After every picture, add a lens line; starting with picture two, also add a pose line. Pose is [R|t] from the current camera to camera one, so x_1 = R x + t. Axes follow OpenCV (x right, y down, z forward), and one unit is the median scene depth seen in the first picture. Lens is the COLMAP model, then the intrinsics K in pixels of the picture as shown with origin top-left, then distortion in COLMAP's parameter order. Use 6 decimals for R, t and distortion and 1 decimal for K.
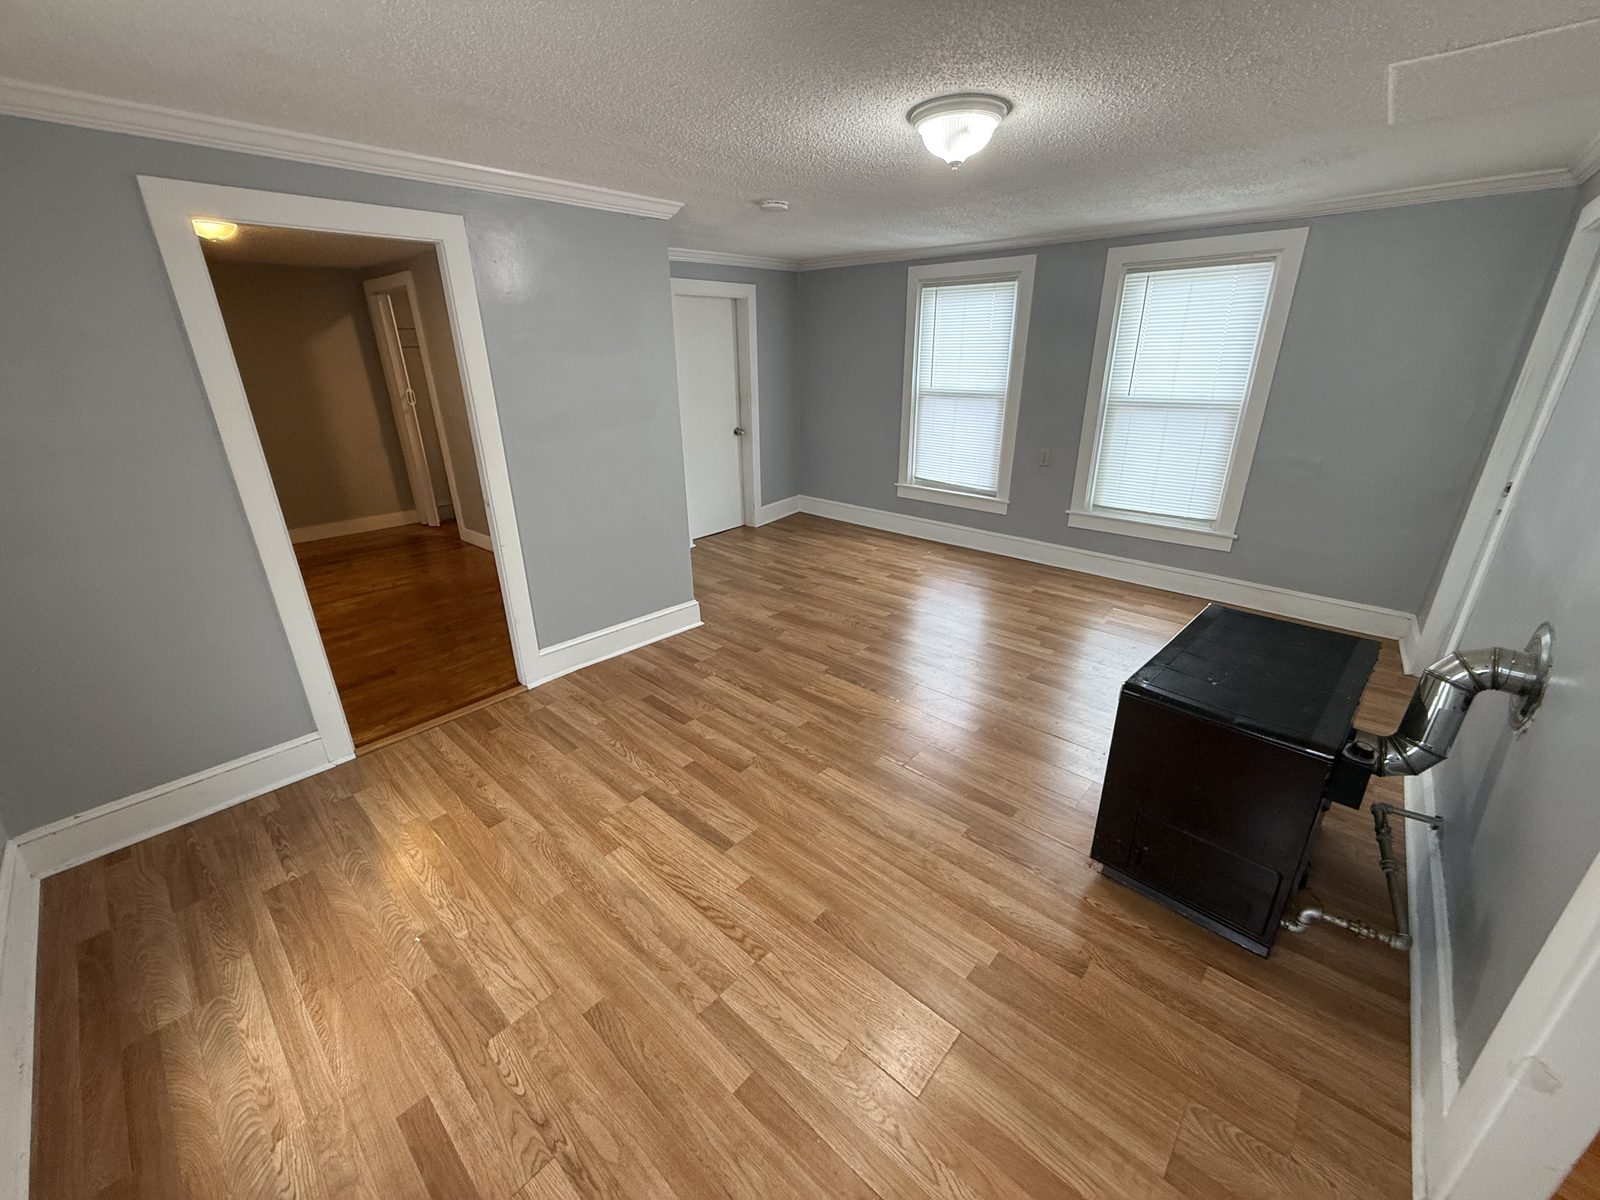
lens RADIAL K [[635.8, 0, 791.0], [0, 635.8, 597.7], [0, 0, 1]] dist [0.000041, 0.000326]
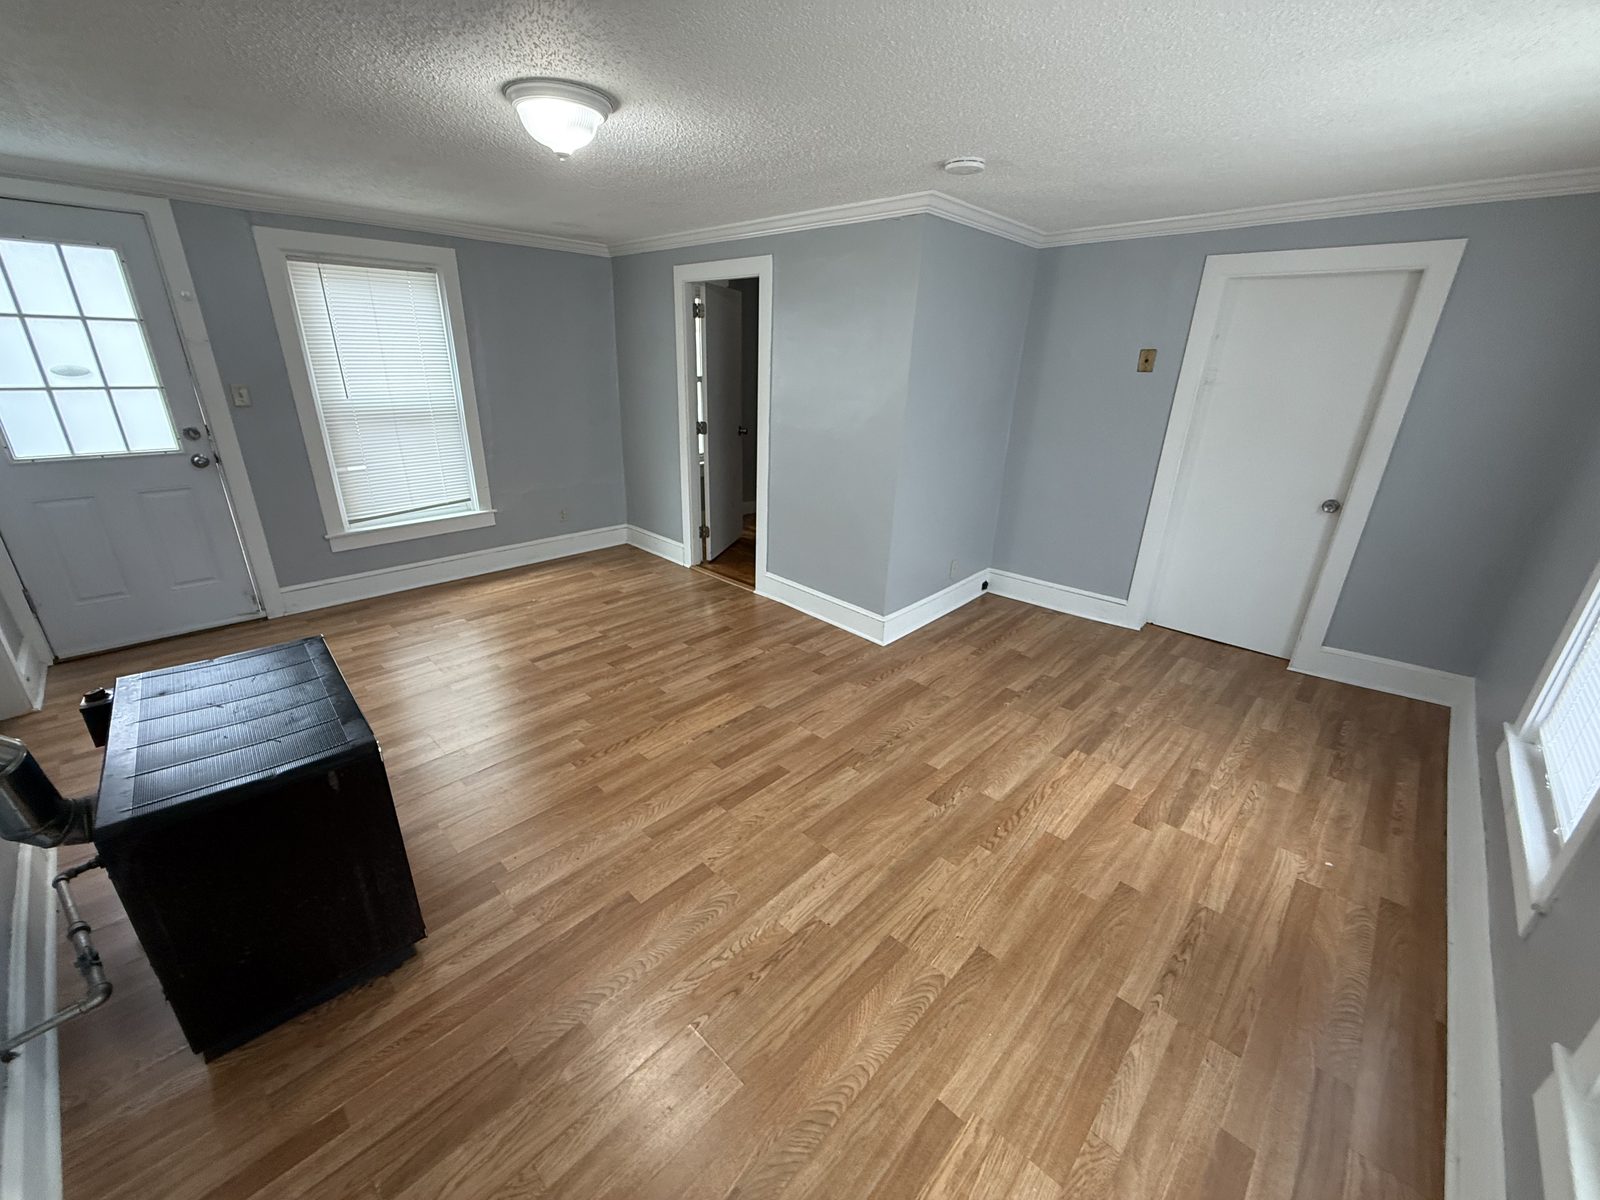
lens RADIAL K [[635.8, 0, 793.8], [0, 635.8, 599.7], [0, 0, 1]] dist [0.000041, 0.000326]
pose [[-0.025053, 0.382429, -0.923645, 1.087986], [-0.381866, 0.850211, 0.362381, -0.471262], [0.923878, 0.361787, 0.124736, 1.139921]]
